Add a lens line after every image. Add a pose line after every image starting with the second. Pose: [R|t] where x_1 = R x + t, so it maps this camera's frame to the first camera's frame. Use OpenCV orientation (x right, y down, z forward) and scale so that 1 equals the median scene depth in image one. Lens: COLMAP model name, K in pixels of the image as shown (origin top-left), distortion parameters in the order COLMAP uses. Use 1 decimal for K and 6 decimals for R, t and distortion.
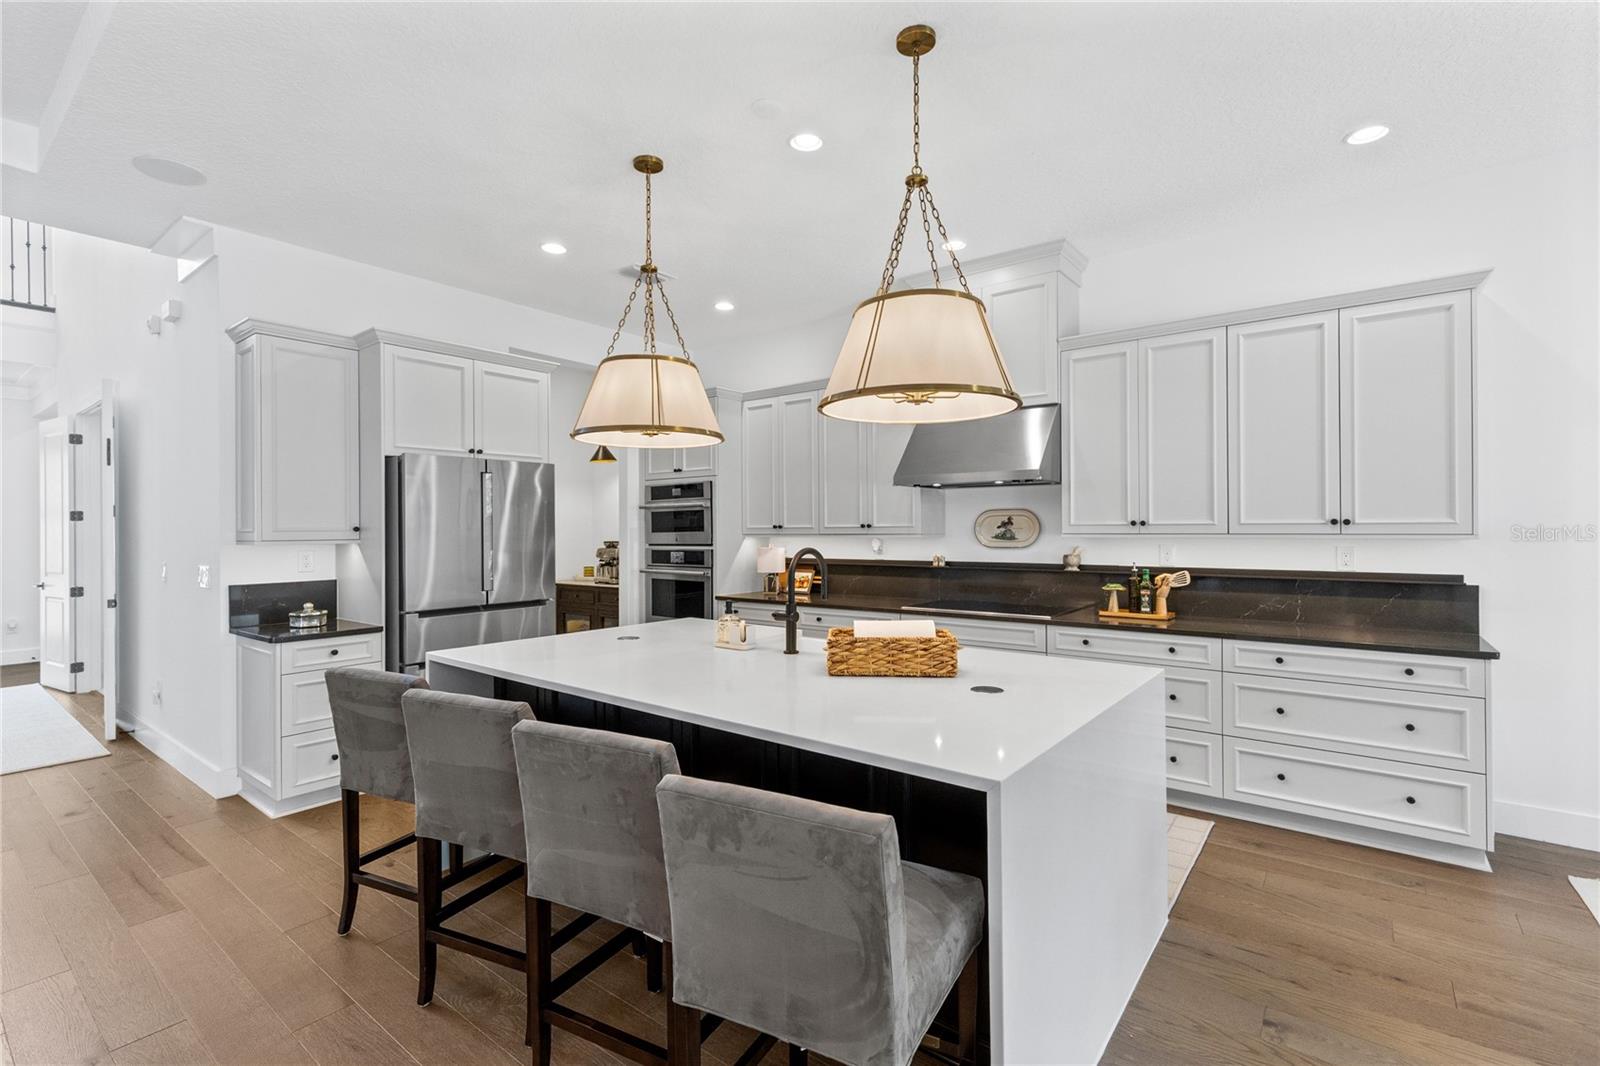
lens RADIAL K [[684.0, 0, 799.5], [0, 684.0, 525.8], [0, 0, 1]] dist [-0.047081, 0.000388]
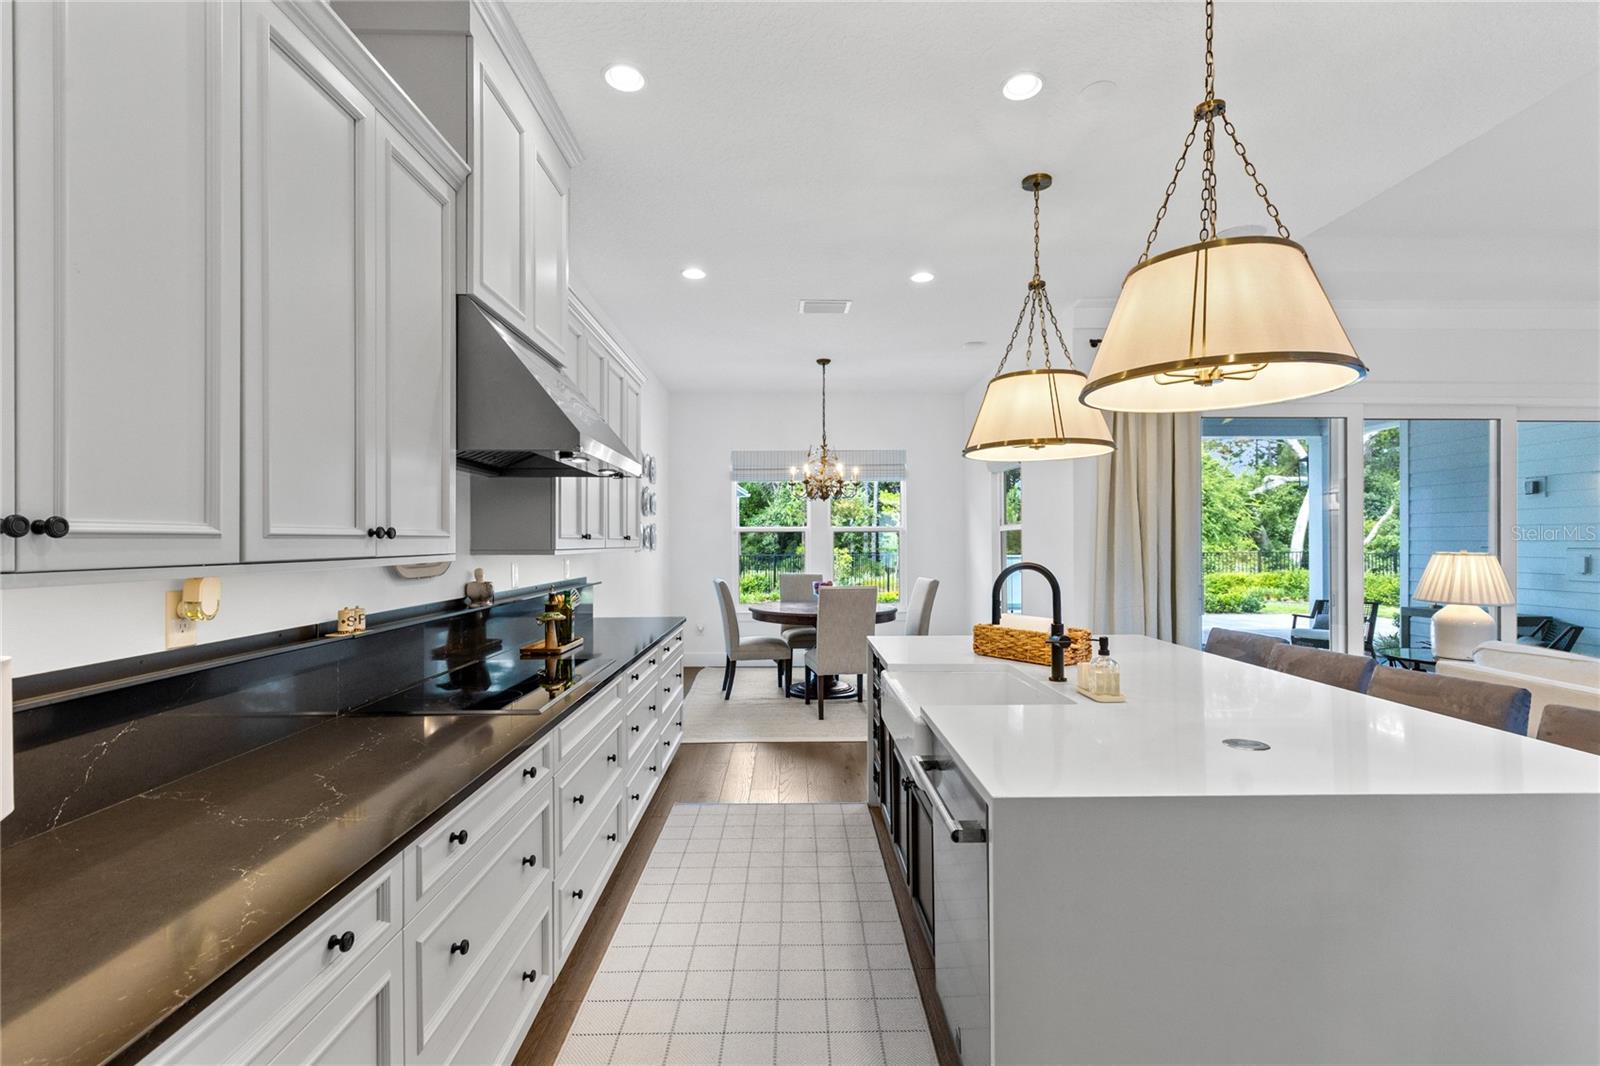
lens RADIAL K [[723.8, 0, 804.3], [0, 723.8, 533.6], [0, 0, 1]] dist [0.000701, 0.000065]
pose [[-0.643706, 0.013755, 0.765150, -0.322674], [0.002188, 0.999867, -0.016134, 0.007117], [-0.765270, -0.008712, -0.643650, 1.142578]]
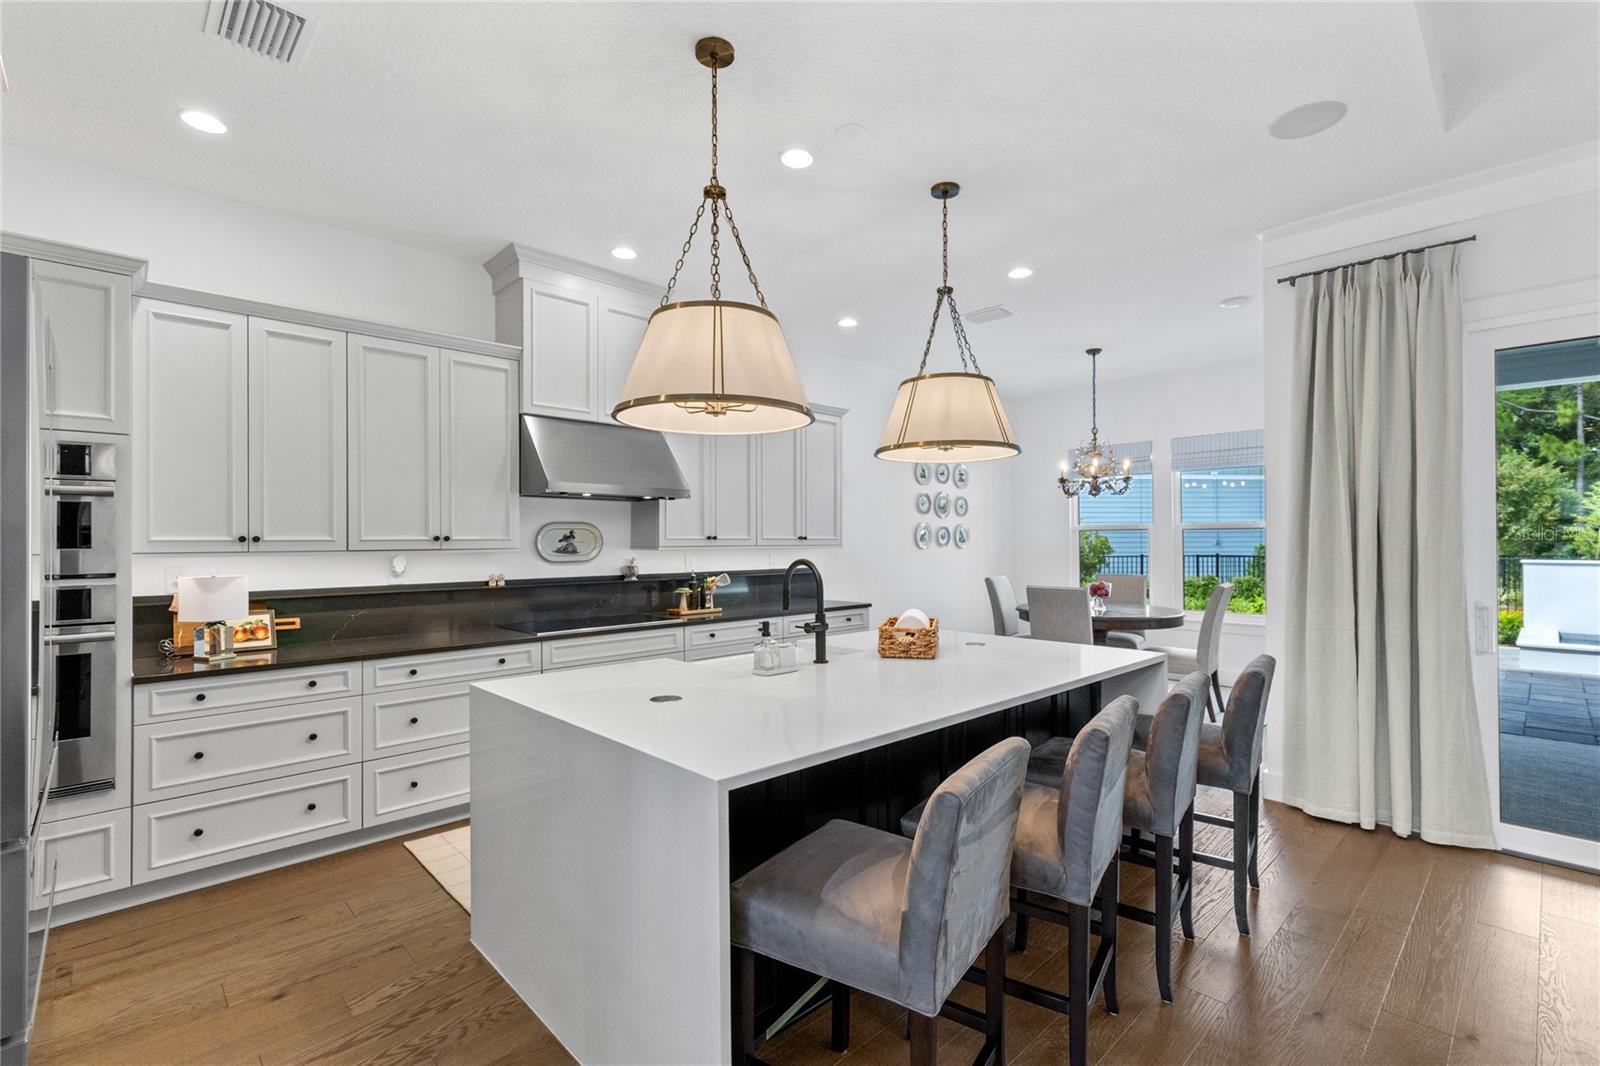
lens RADIAL K [[713.2, 0, 800.0], [0, 713.2, 533.0], [0, 0, 1]] dist [0.004607, -0.000038]
pose [[0.123741, 0.016054, 0.992185, -0.664333], [-0.000230, 0.999870, -0.016150, 0.007312], [-0.992314, 0.001770, 0.123729, 0.551597]]
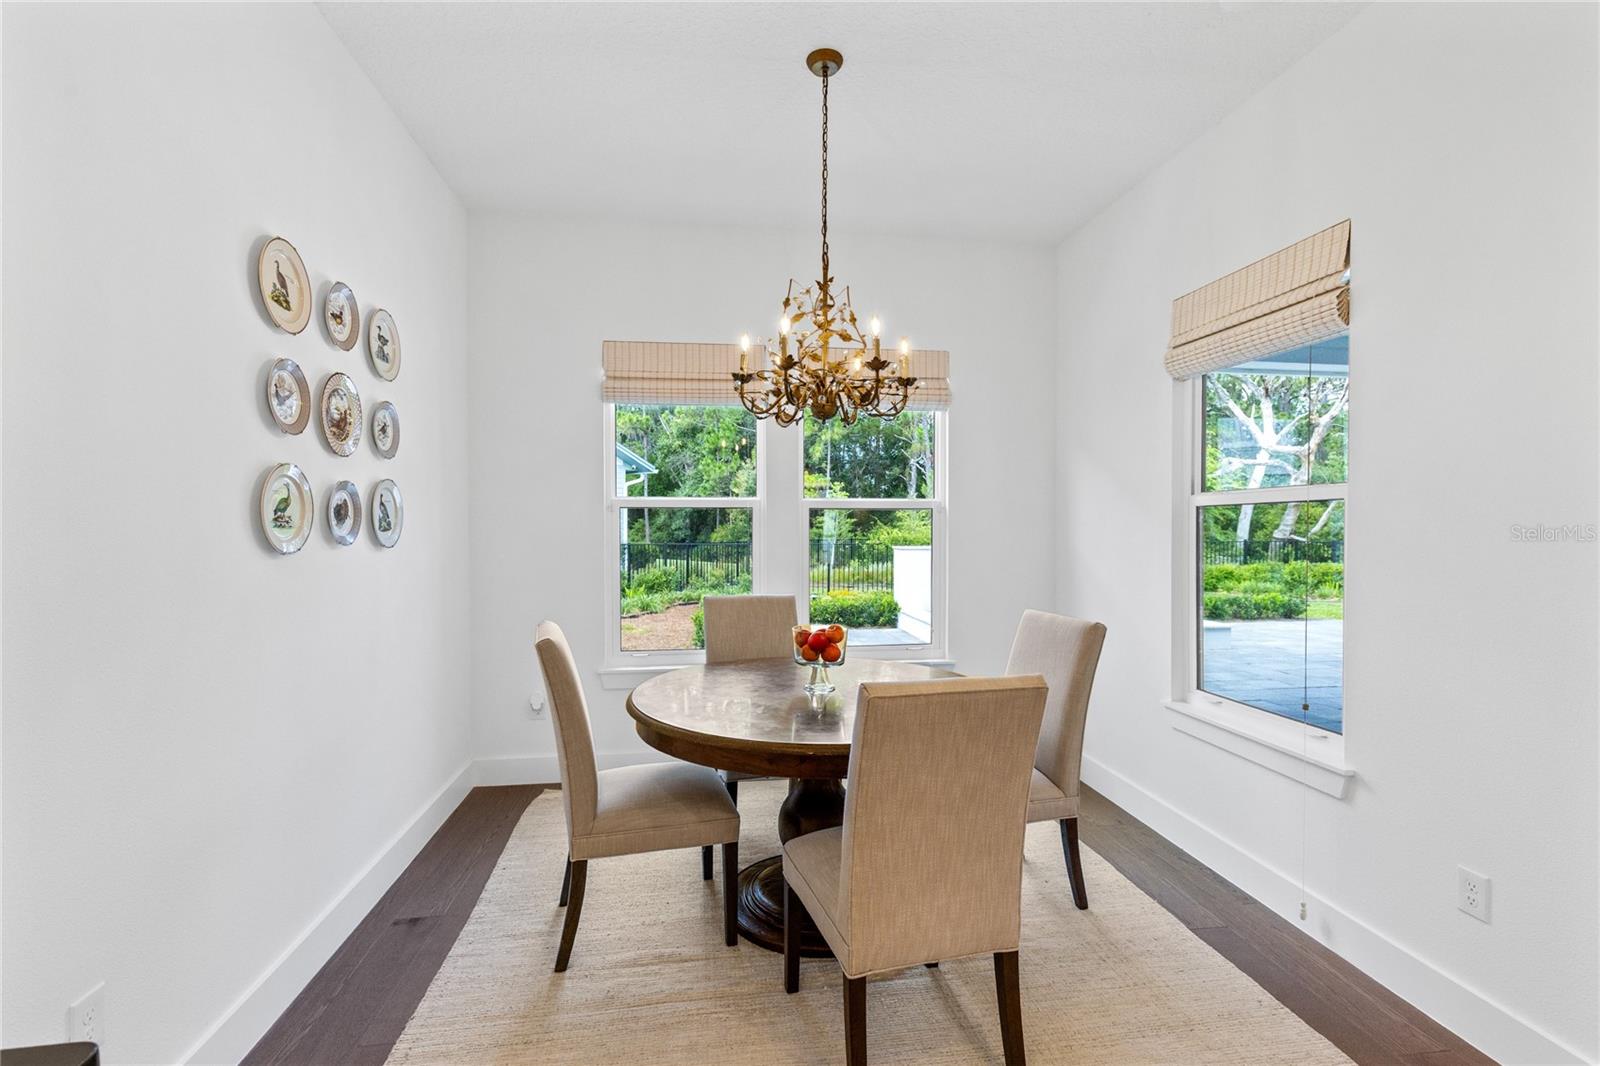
lens RADIAL K [[722.6, 0, 801.3], [0, 722.6, 541.3], [0, 0, 1]] dist [0.003659, -0.000030]
pose [[-0.730016, -0.012255, 0.683320, 0.405896], [-0.002471, 0.999880, 0.015292, 0.001976], [-0.683425, 0.009475, -0.729959, 0.590568]]
